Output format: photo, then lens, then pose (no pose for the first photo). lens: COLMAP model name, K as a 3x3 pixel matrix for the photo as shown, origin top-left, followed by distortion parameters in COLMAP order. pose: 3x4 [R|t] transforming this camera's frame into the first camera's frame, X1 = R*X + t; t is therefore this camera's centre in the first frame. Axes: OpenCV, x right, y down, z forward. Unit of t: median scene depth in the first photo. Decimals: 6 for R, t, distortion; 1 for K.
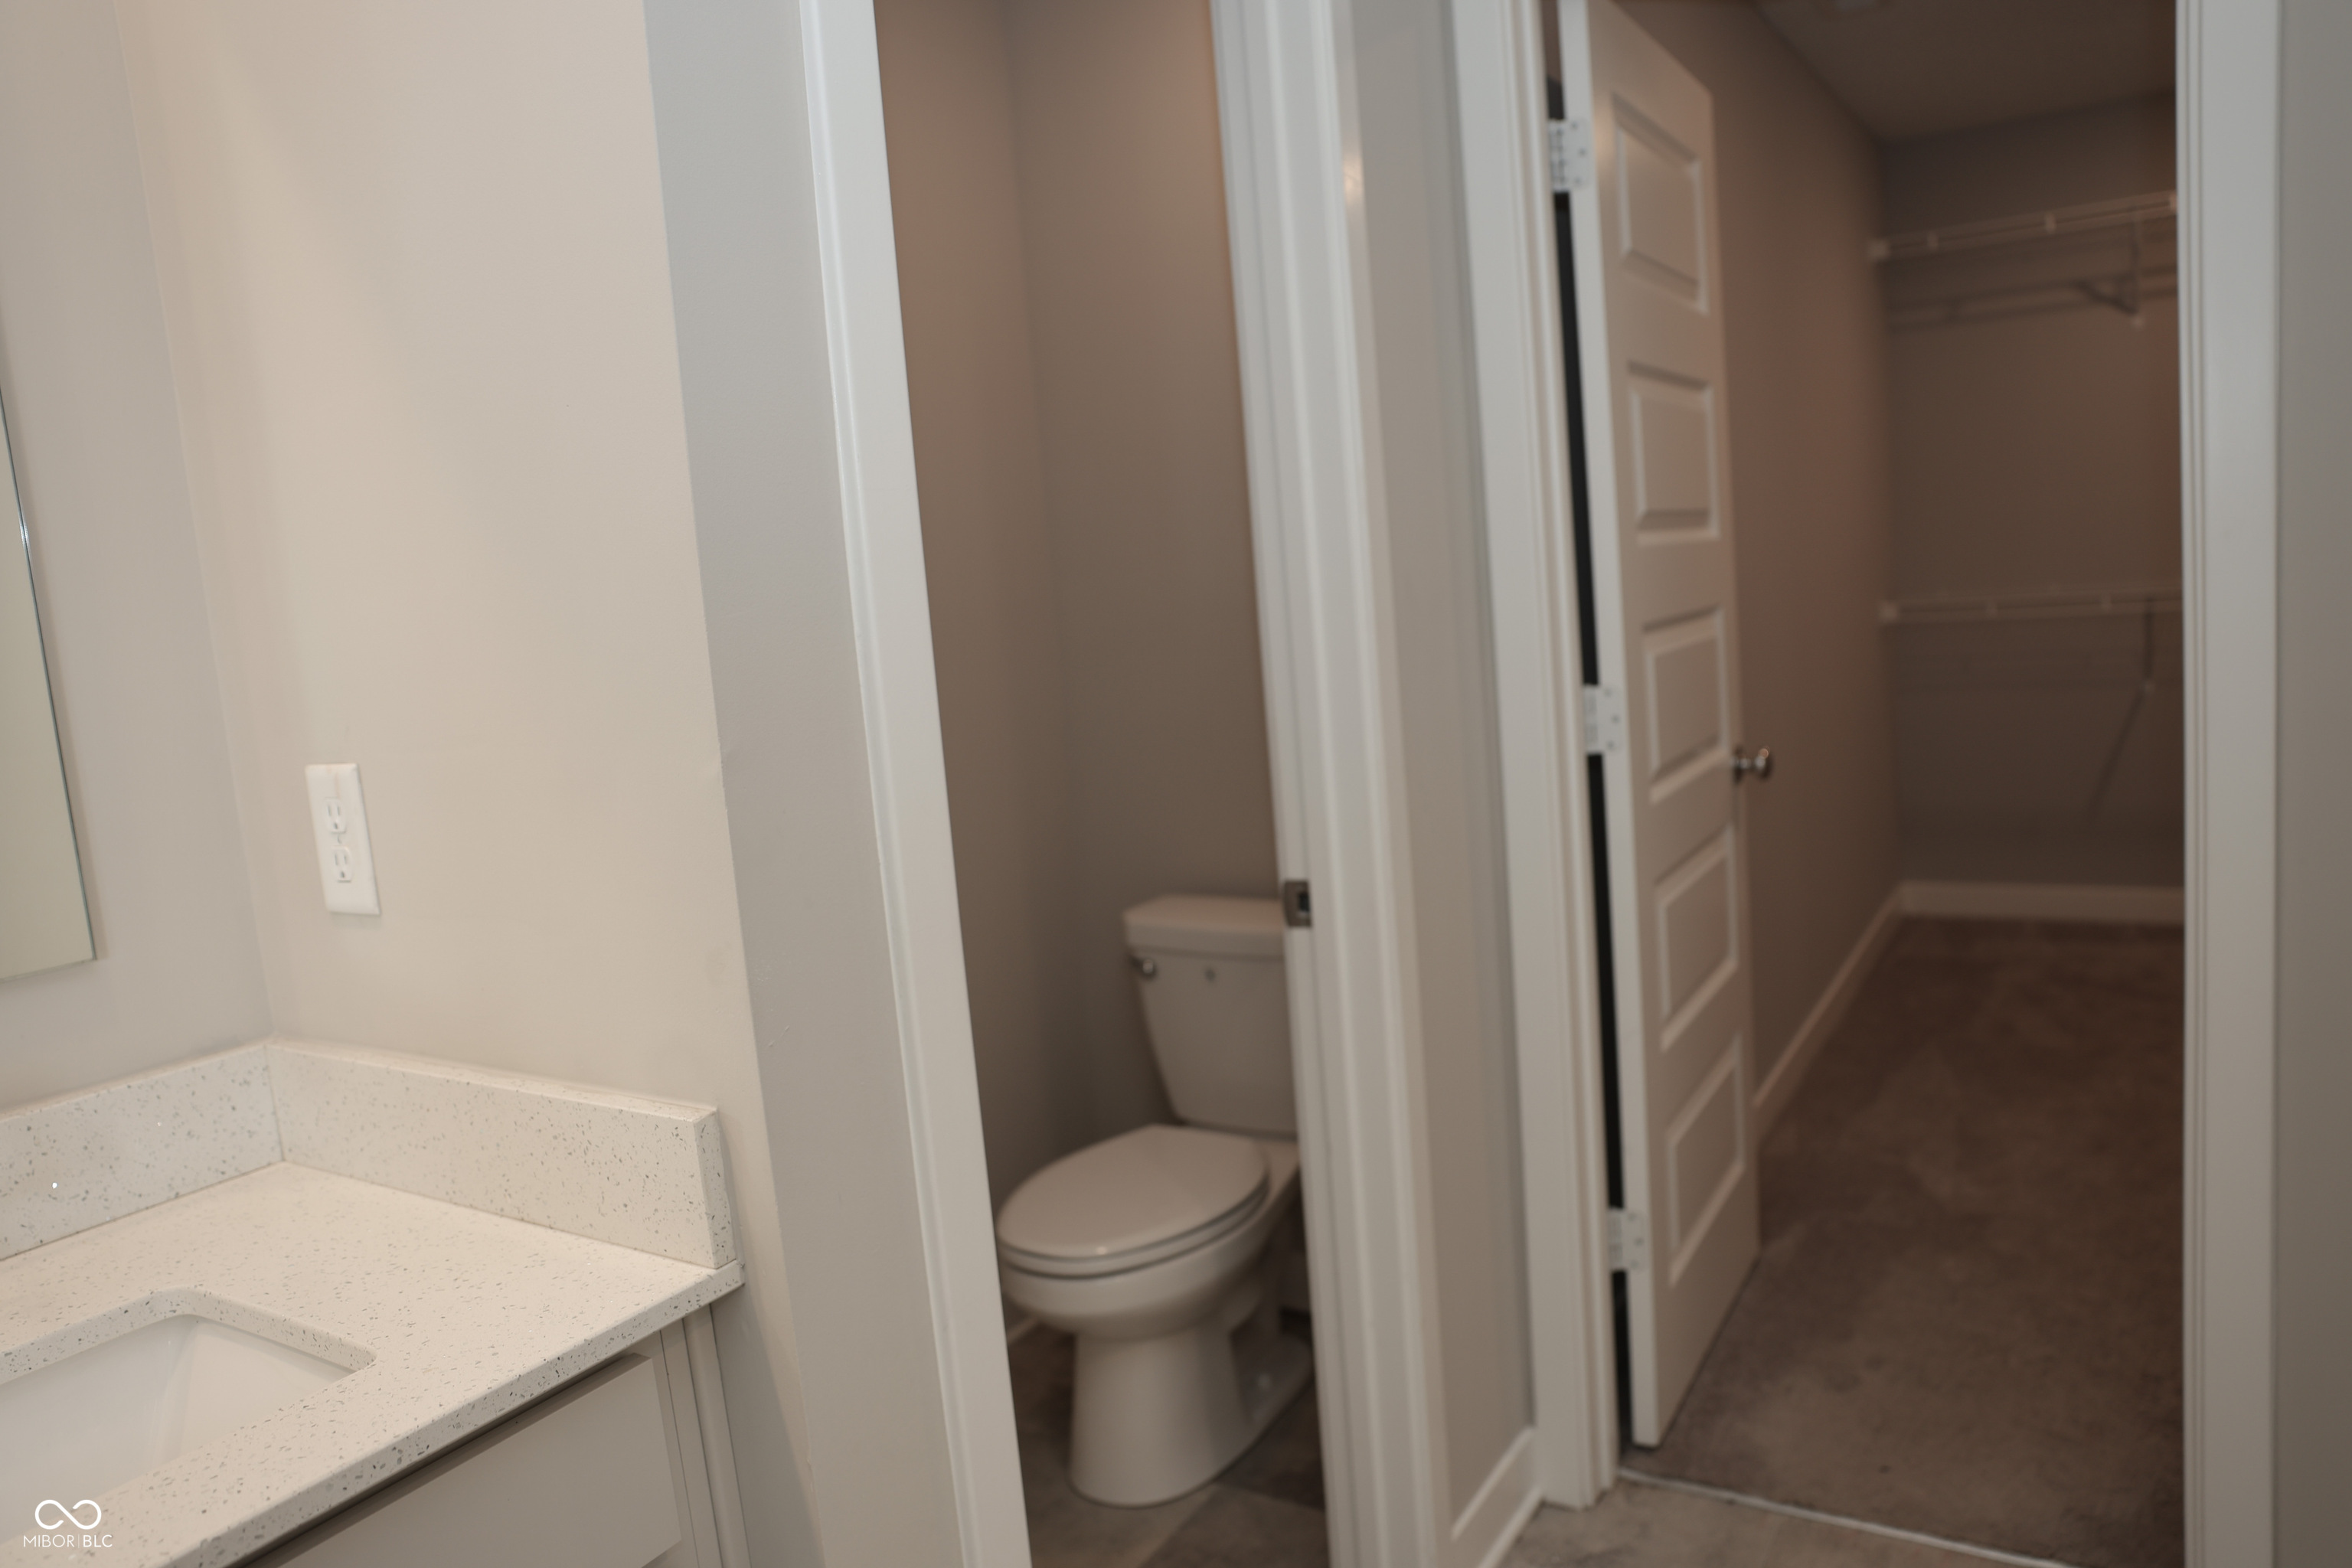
lens RADIAL K [[1637.2, 0, 1169.4], [0, 1637.2, 782.3], [0, 0, 1]] dist [-0.094724, 0.077037]
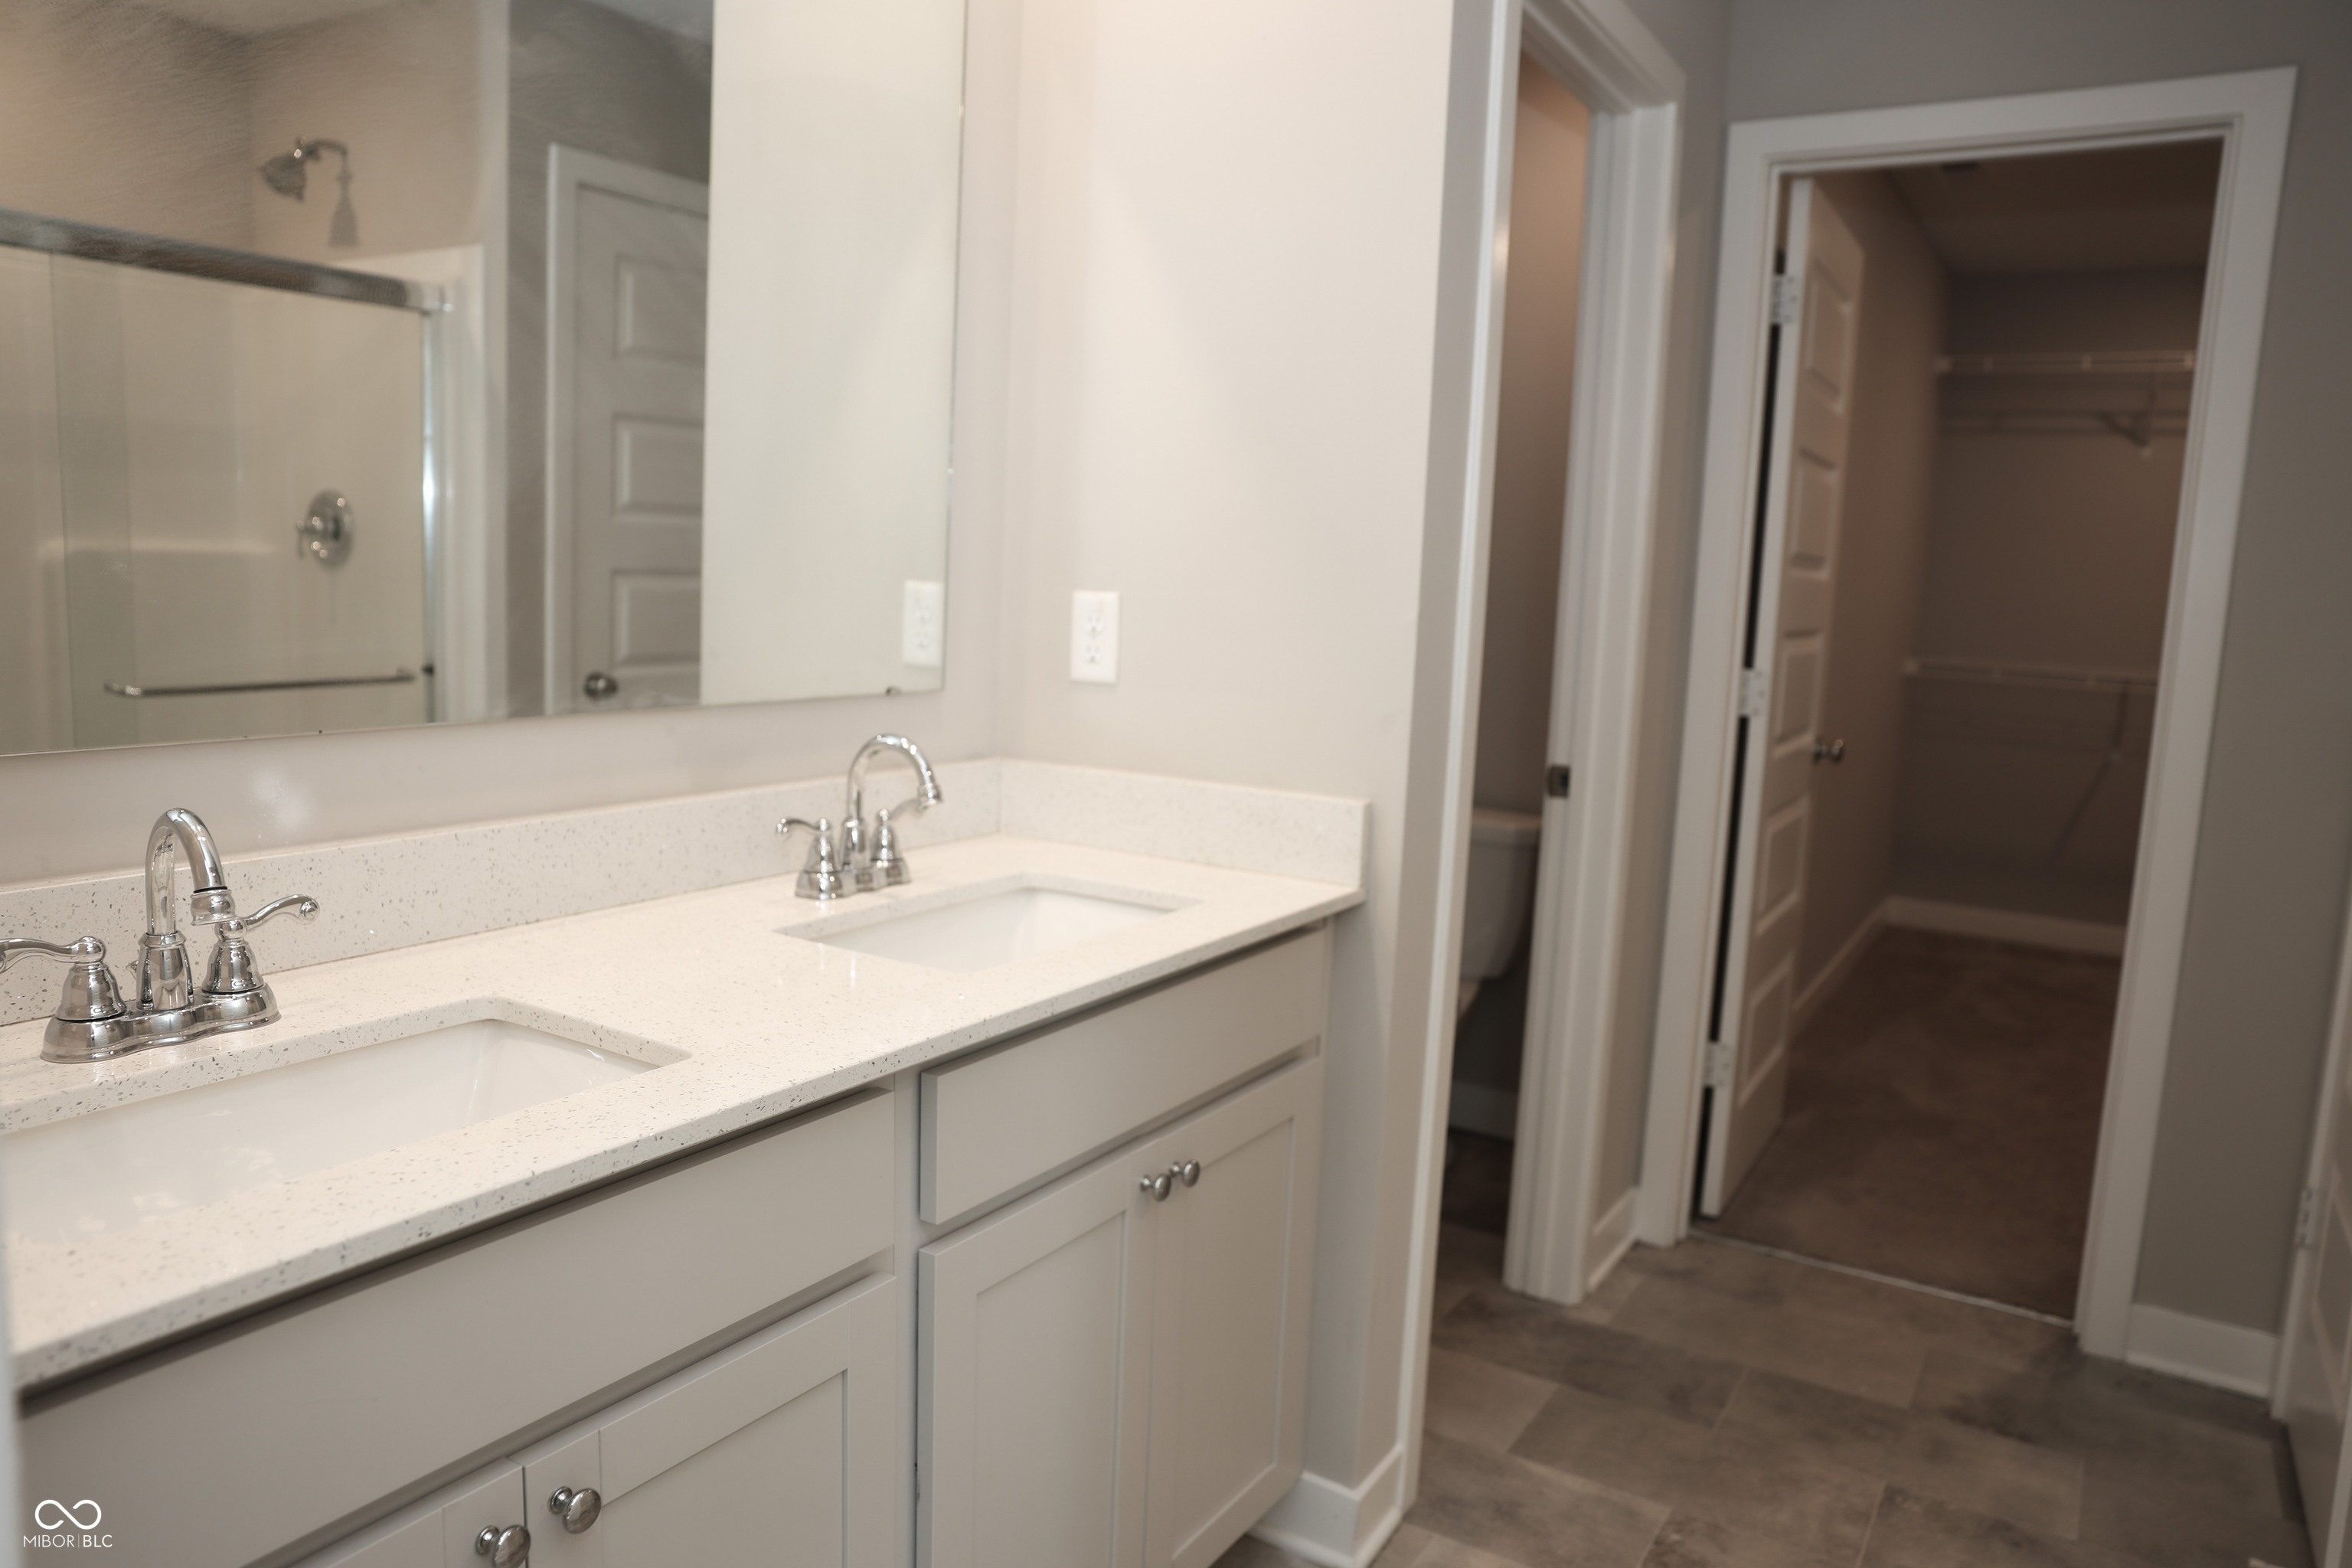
lens RADIAL K [[1637.2, 0, 1162.9], [0, 1637.2, 780.4], [0, 0, 1]] dist [-0.094724, 0.077037]
pose [[0.991557, 0.127751, 0.022248, -0.247718], [-0.127901, 0.991772, 0.005479, 0.088249], [-0.021365, -0.008278, 0.999737, -0.379342]]
